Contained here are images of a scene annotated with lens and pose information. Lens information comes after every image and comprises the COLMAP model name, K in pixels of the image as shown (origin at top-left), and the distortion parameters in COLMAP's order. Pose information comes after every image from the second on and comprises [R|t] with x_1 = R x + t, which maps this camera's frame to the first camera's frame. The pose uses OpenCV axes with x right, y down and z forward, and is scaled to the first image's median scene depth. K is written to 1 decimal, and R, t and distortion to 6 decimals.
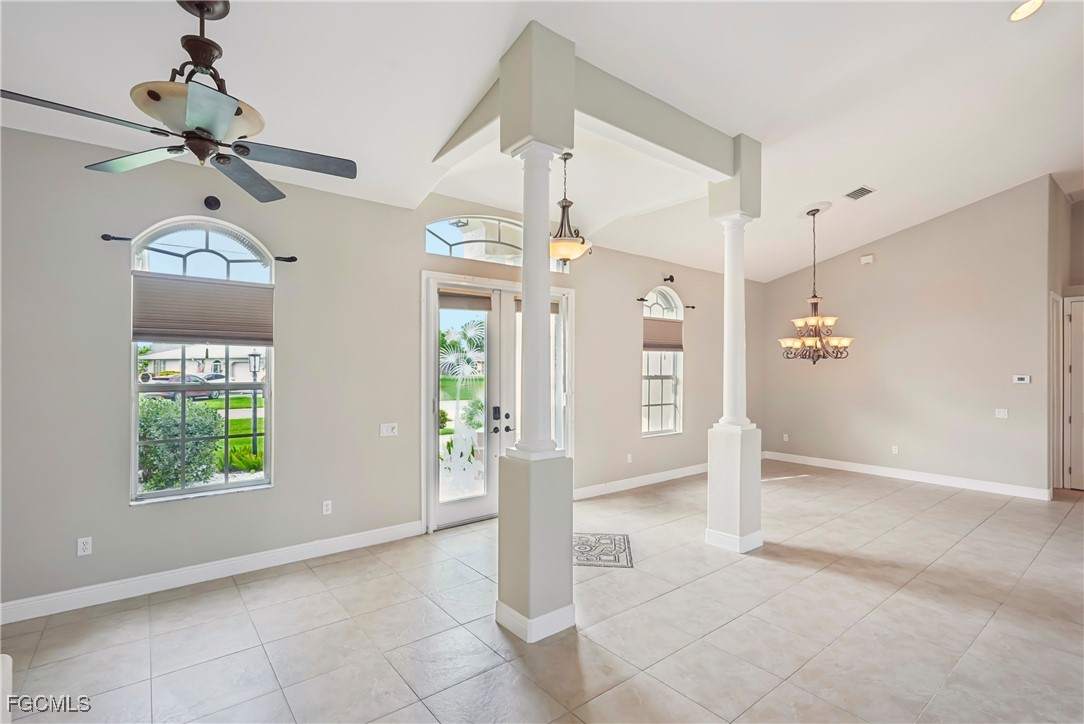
lens RADIAL K [[514.2, 0, 544.1], [0, 514.2, 362.4], [0, 0, 1]] dist [-0.004265, -0.000161]
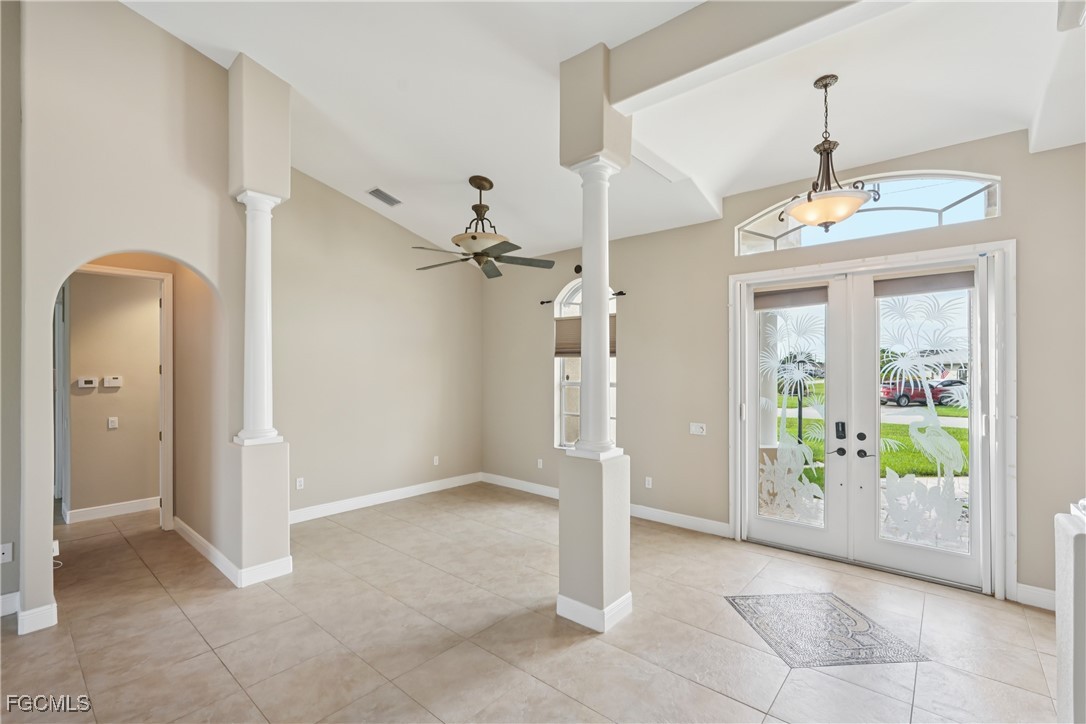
lens RADIAL K [[475.4, 0, 546.3], [0, 475.4, 369.0], [0, 0, 1]] dist [-0.002121, -0.000125]
pose [[0.192501, -0.005696, -0.981280, 0.680713], [0.006251, 0.999970, -0.004578, 0.005860], [0.981277, -0.005252, 0.192530, 0.524490]]
